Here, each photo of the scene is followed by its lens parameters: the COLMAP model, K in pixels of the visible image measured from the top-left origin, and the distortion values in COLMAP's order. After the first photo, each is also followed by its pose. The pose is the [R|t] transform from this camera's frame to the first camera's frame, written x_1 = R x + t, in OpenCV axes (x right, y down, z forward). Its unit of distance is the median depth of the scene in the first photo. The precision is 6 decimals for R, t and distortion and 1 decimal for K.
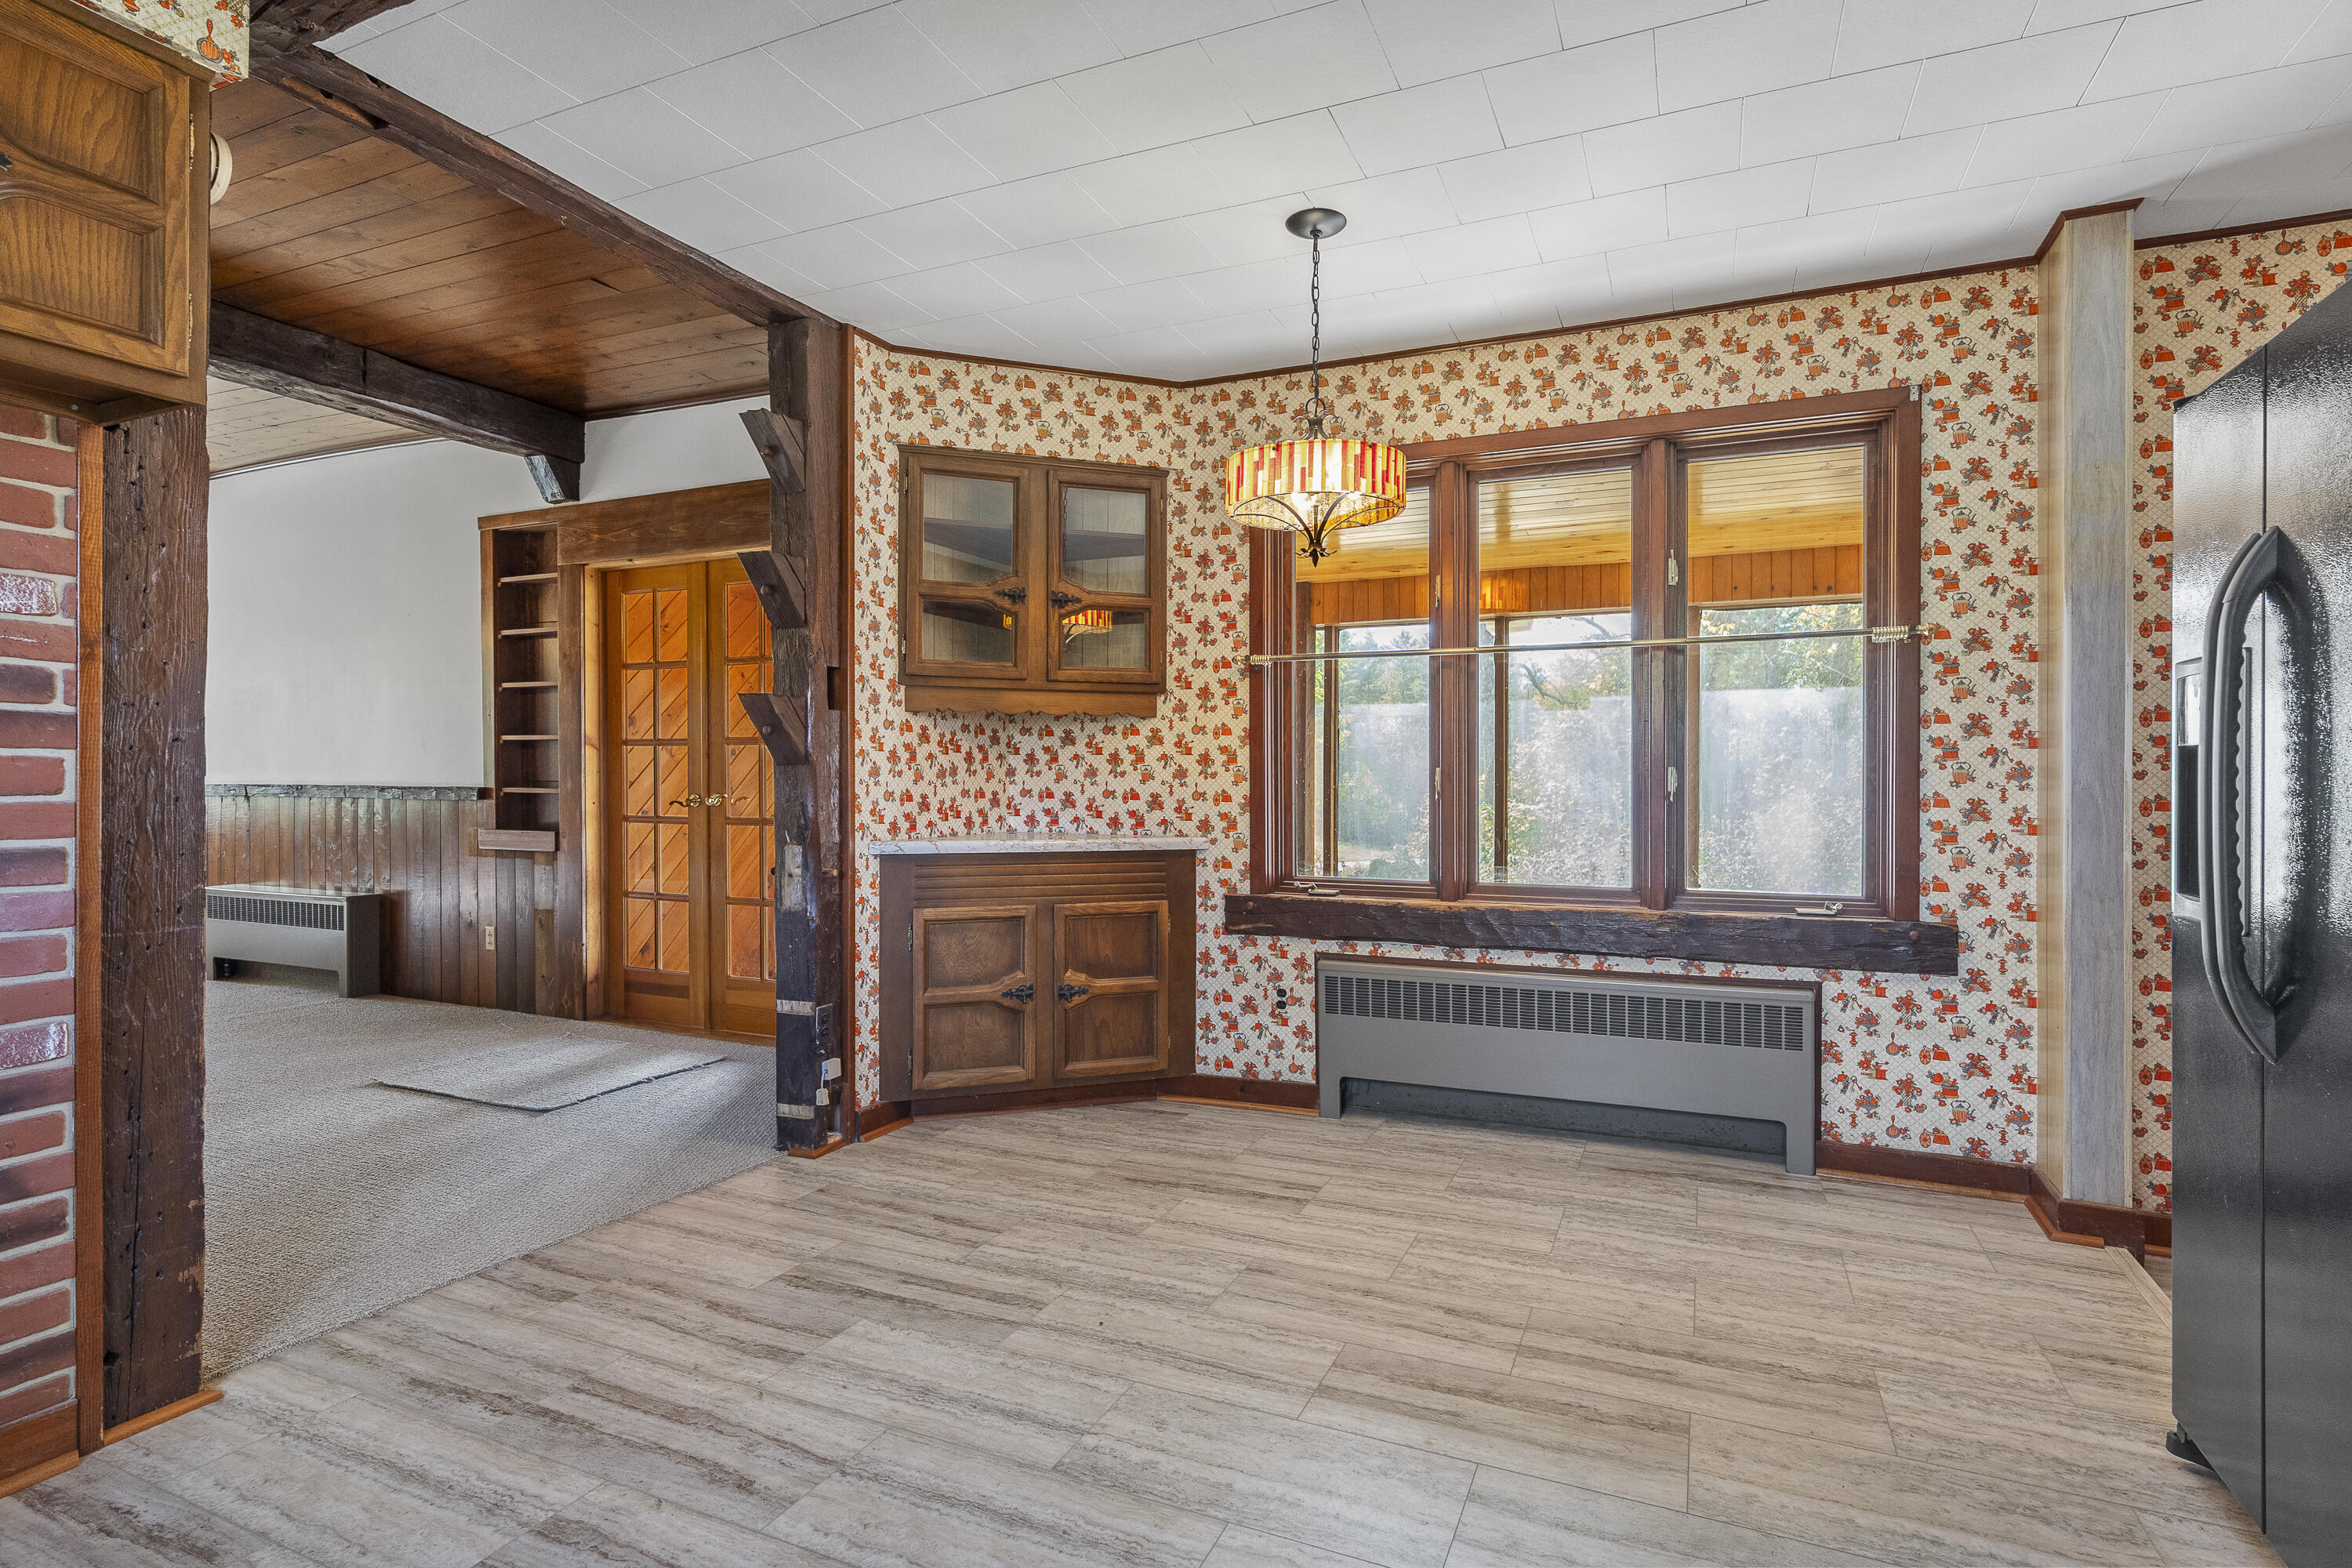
lens RADIAL K [[1141.1, 0, 1160.9], [0, 1141.1, 783.6], [0, 0, 1]] dist [0.013115, -0.001709]
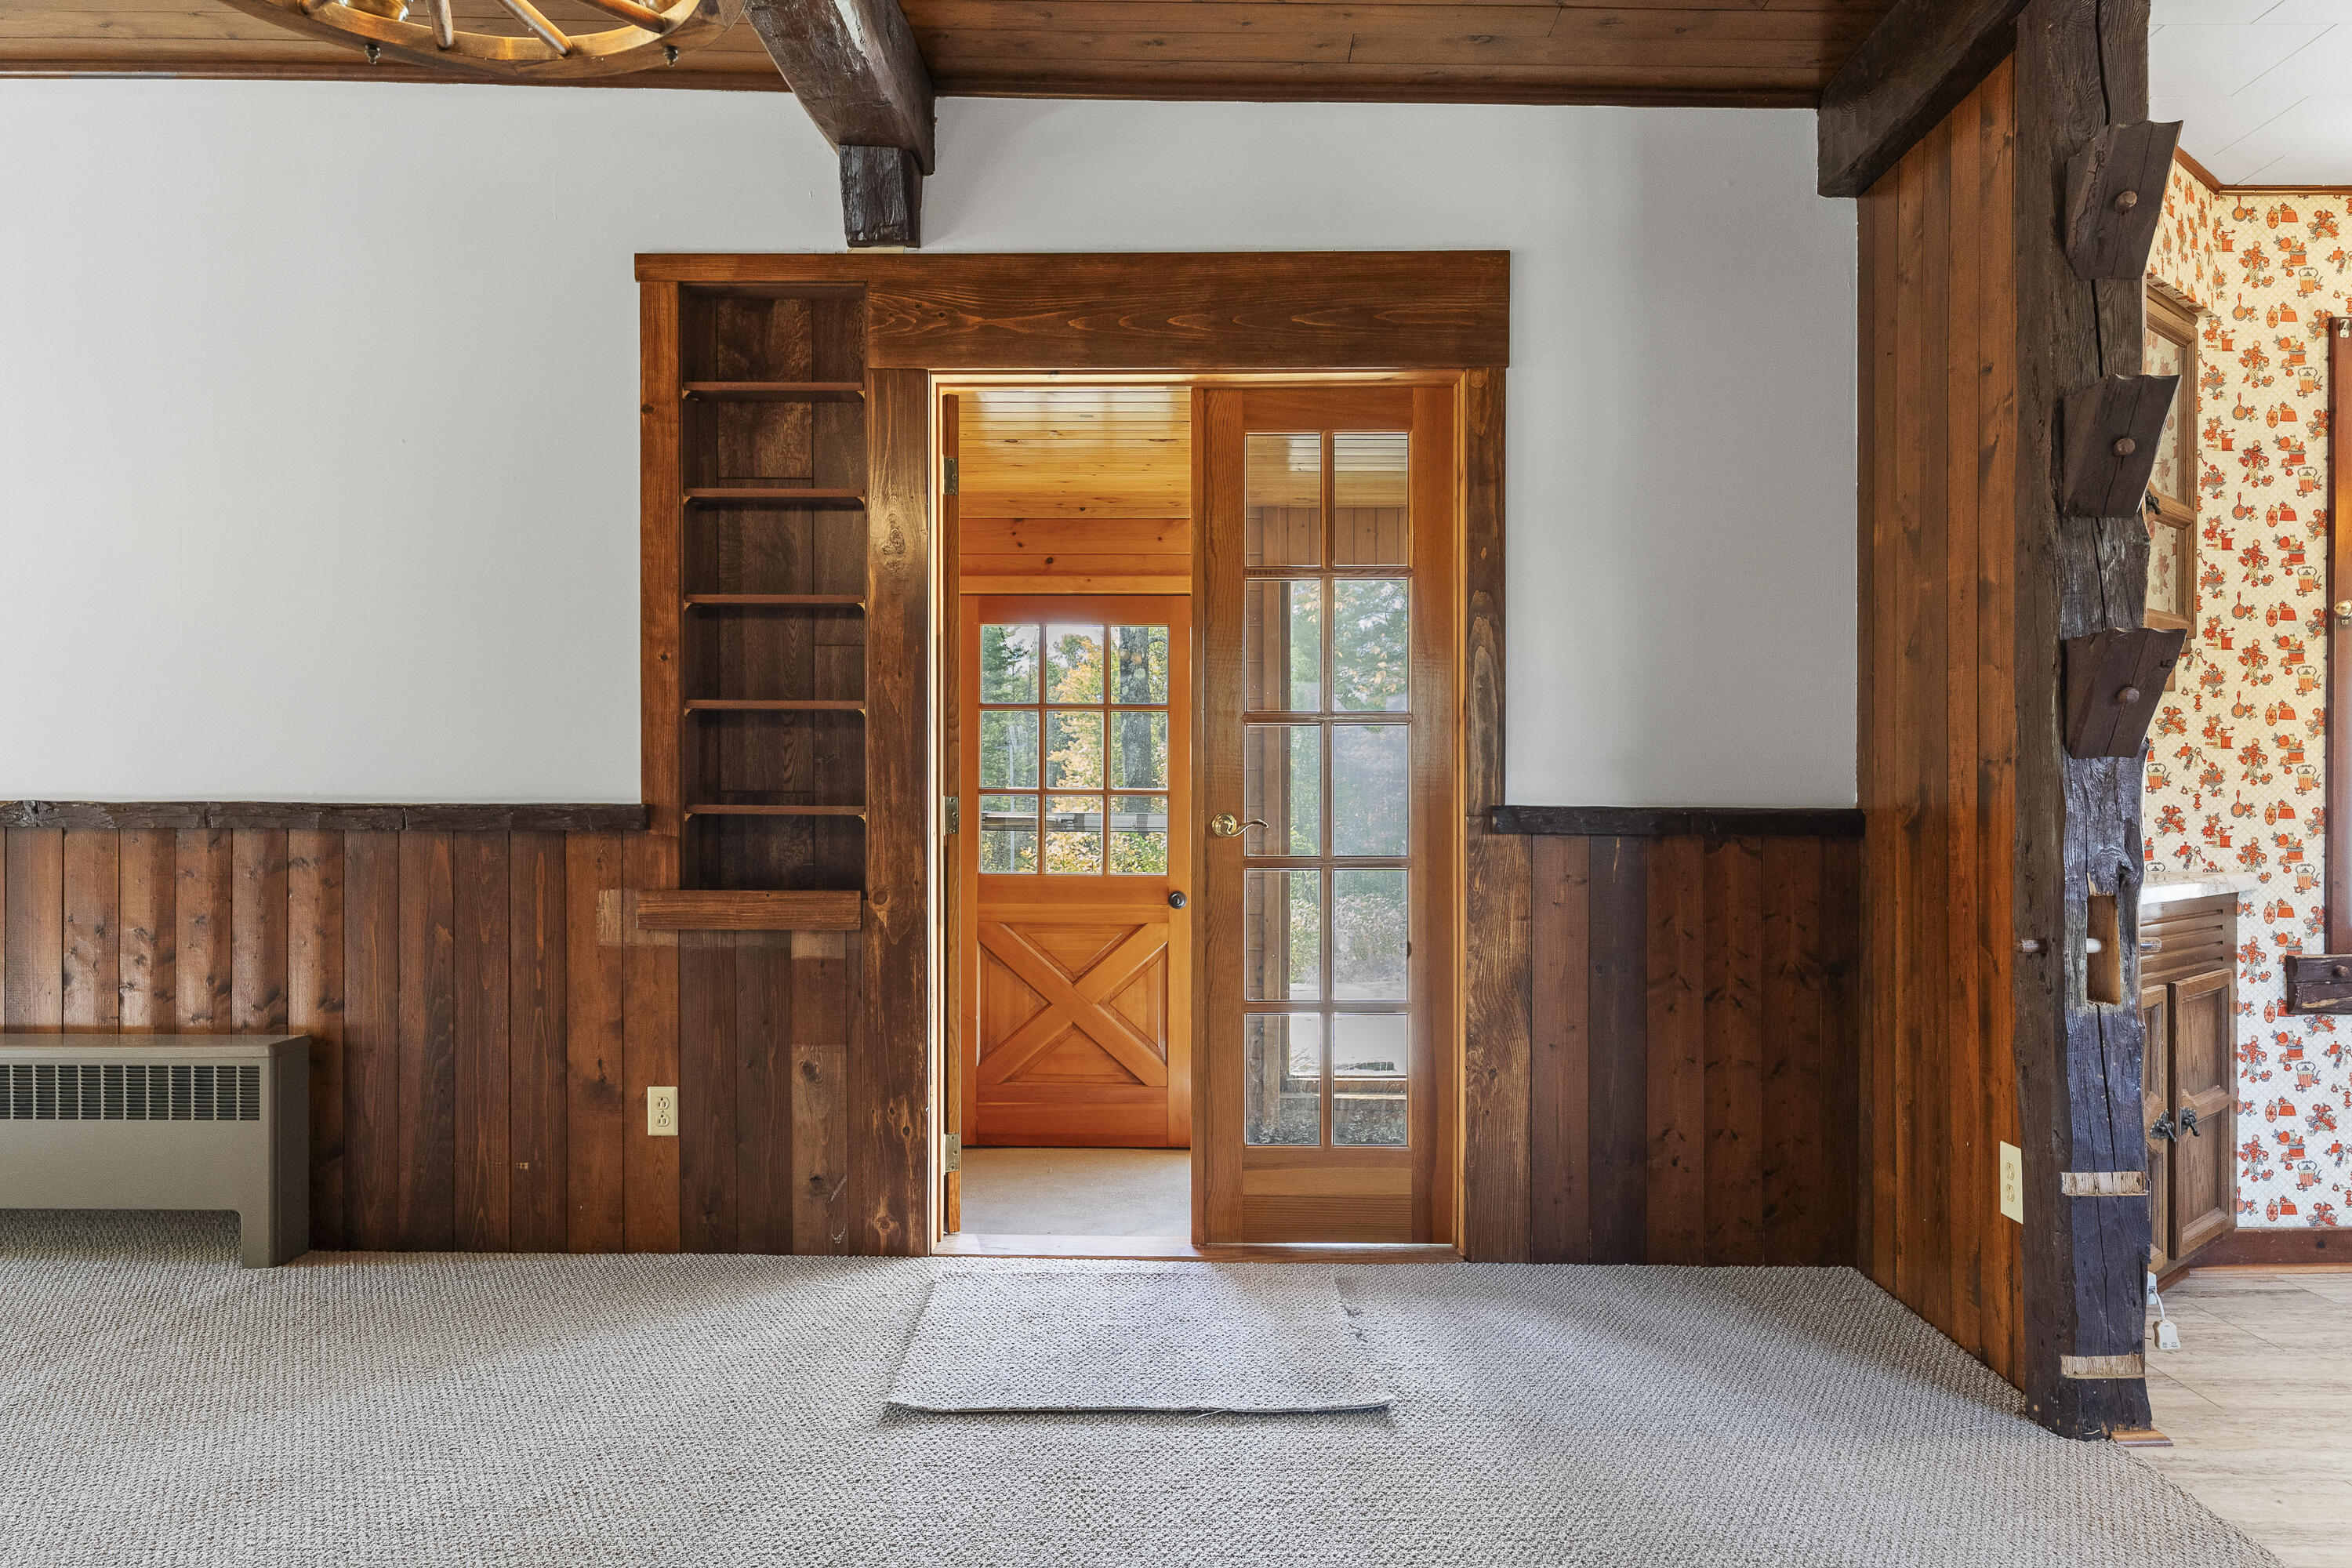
lens RADIAL K [[1622.5, 0, 1175.2], [0, 1622.5, 791.2], [0, 0, 1]] dist [0.000035, 0.004484]
pose [[0.917041, -0.003474, 0.398778, -0.916807], [0.003871, 0.999992, -0.000191, -0.002499], [-0.398774, 0.001718, 0.917047, 0.380091]]
